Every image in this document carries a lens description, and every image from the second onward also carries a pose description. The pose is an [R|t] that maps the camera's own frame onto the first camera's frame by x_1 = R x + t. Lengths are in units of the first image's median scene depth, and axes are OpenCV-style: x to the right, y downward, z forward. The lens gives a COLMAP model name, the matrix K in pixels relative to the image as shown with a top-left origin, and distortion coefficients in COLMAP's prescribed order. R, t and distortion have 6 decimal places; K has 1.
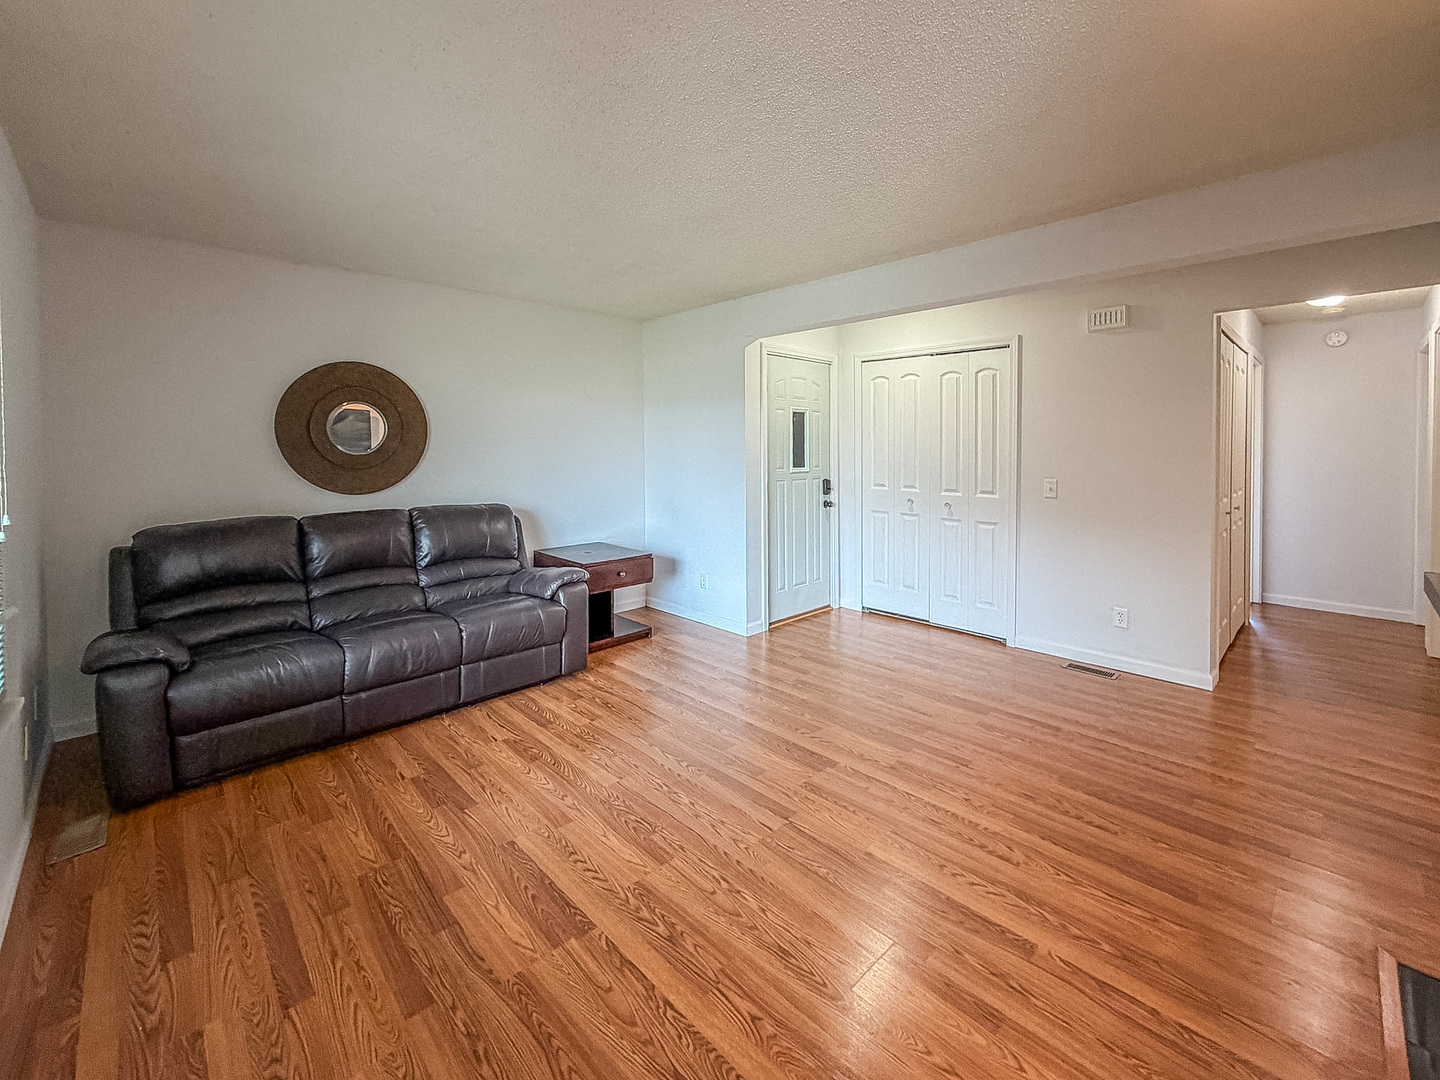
lens RADIAL K [[604.1, 0, 717.8], [0, 604.1, 457.6], [0, 0, 1]] dist [-0.001025, -0.000289]
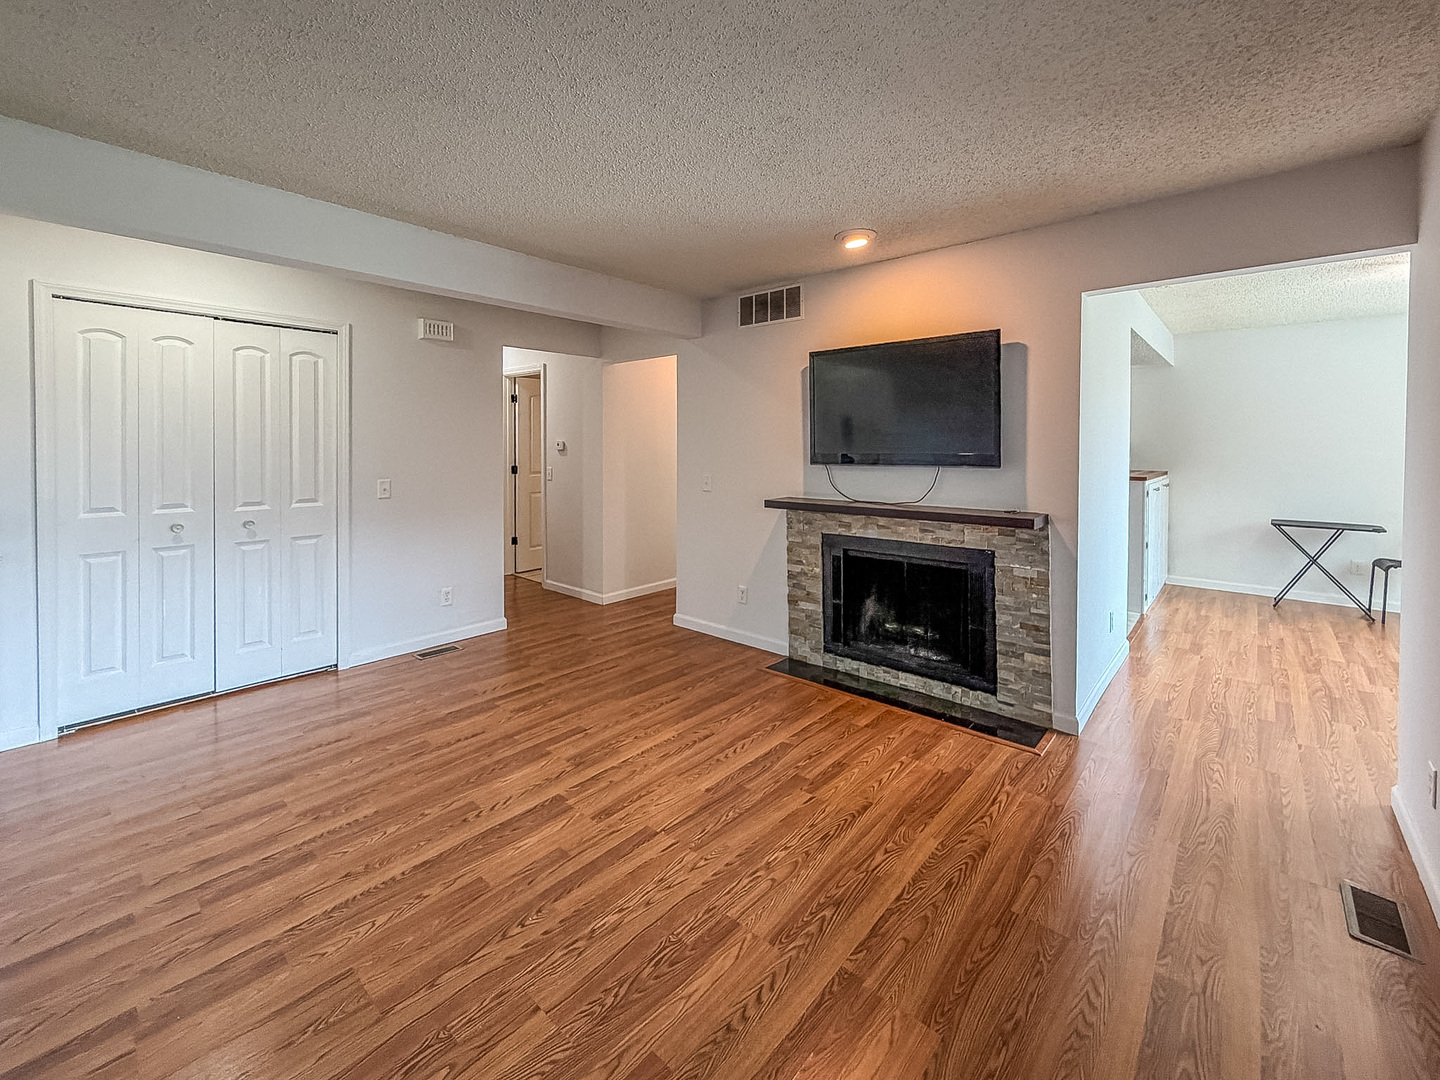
lens RADIAL K [[605.7, 0, 724.0], [0, 605.7, 450.5], [0, 0, 1]] dist [-0.001089, -0.000020]
pose [[-0.081499, -0.009192, 0.996631, -0.782987], [0.014902, 0.999834, 0.010440, -0.022036], [-0.996562, 0.015703, -0.081349, 0.879141]]
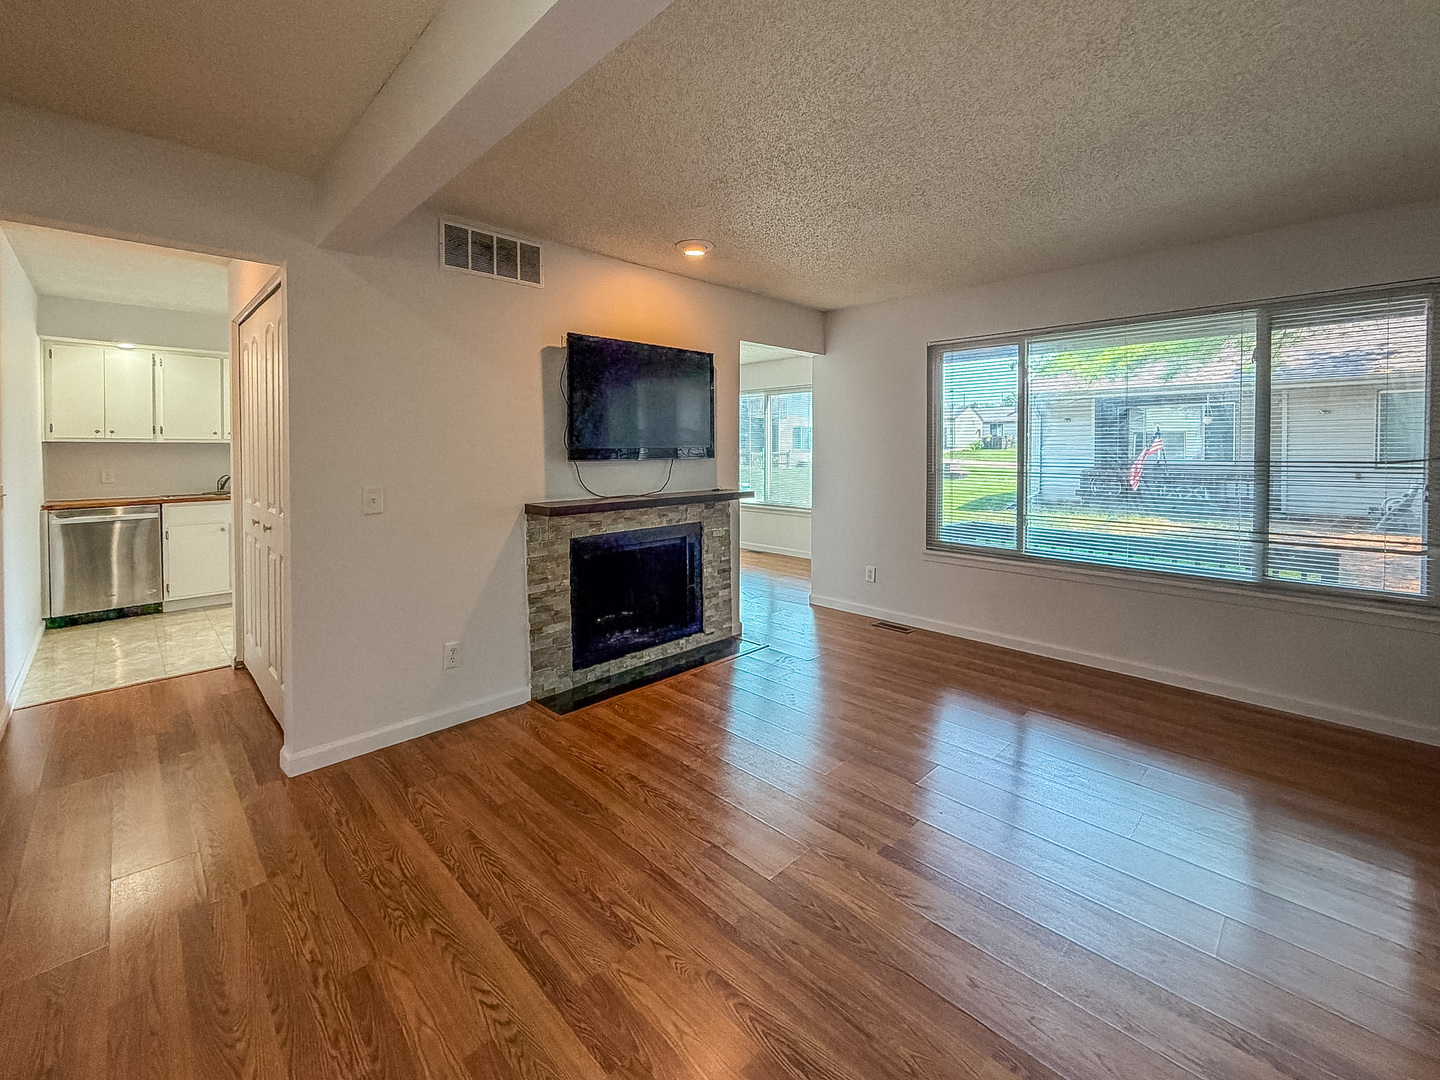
lens RADIAL K [[607.4, 0, 692.8], [0, 607.4, 456.4], [0, 0, 1]] dist [0.000036, 0.000100]
pose [[-0.999909, 0.002968, 0.013174, 0.453937], [0.003347, 0.999579, 0.028815, -0.015842], [-0.013083, 0.028856, -0.999498, 1.882667]]
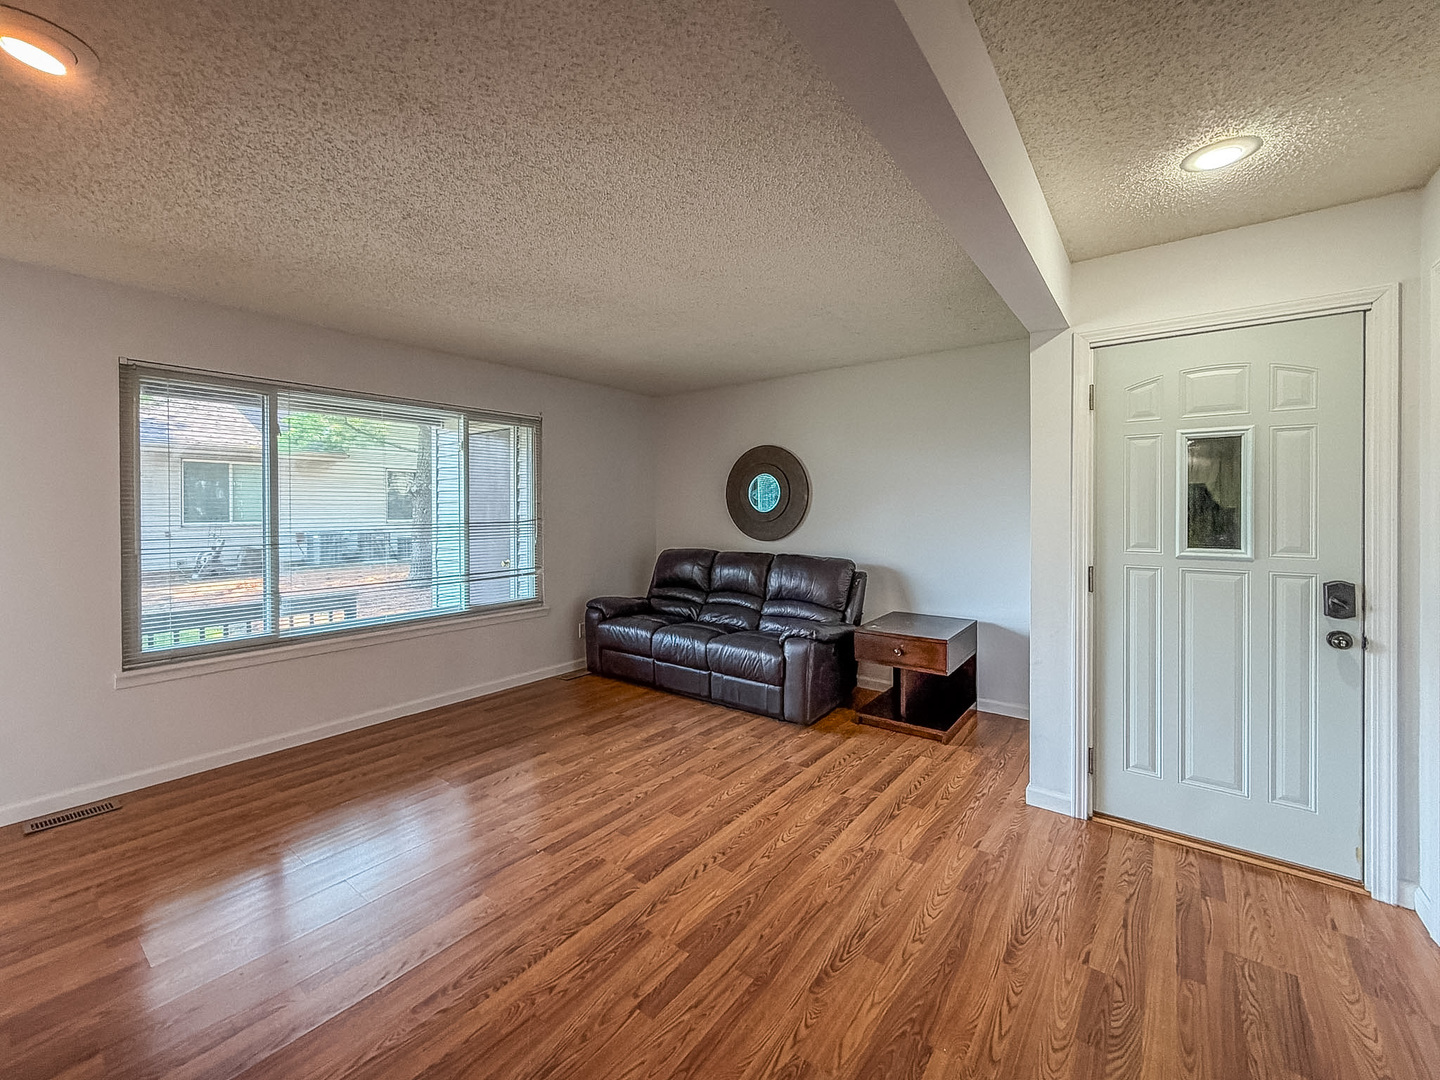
lens RADIAL K [[591.9, 0, 721.2], [0, 591.9, 510.0], [0, 0, 1]] dist [-0.000851, -0.000420]
pose [[0.152556, 0.009040, -0.988253, 1.110100], [-0.013879, 0.999879, 0.007003, -0.026621], [0.988197, 0.012648, 0.152663, 1.046405]]
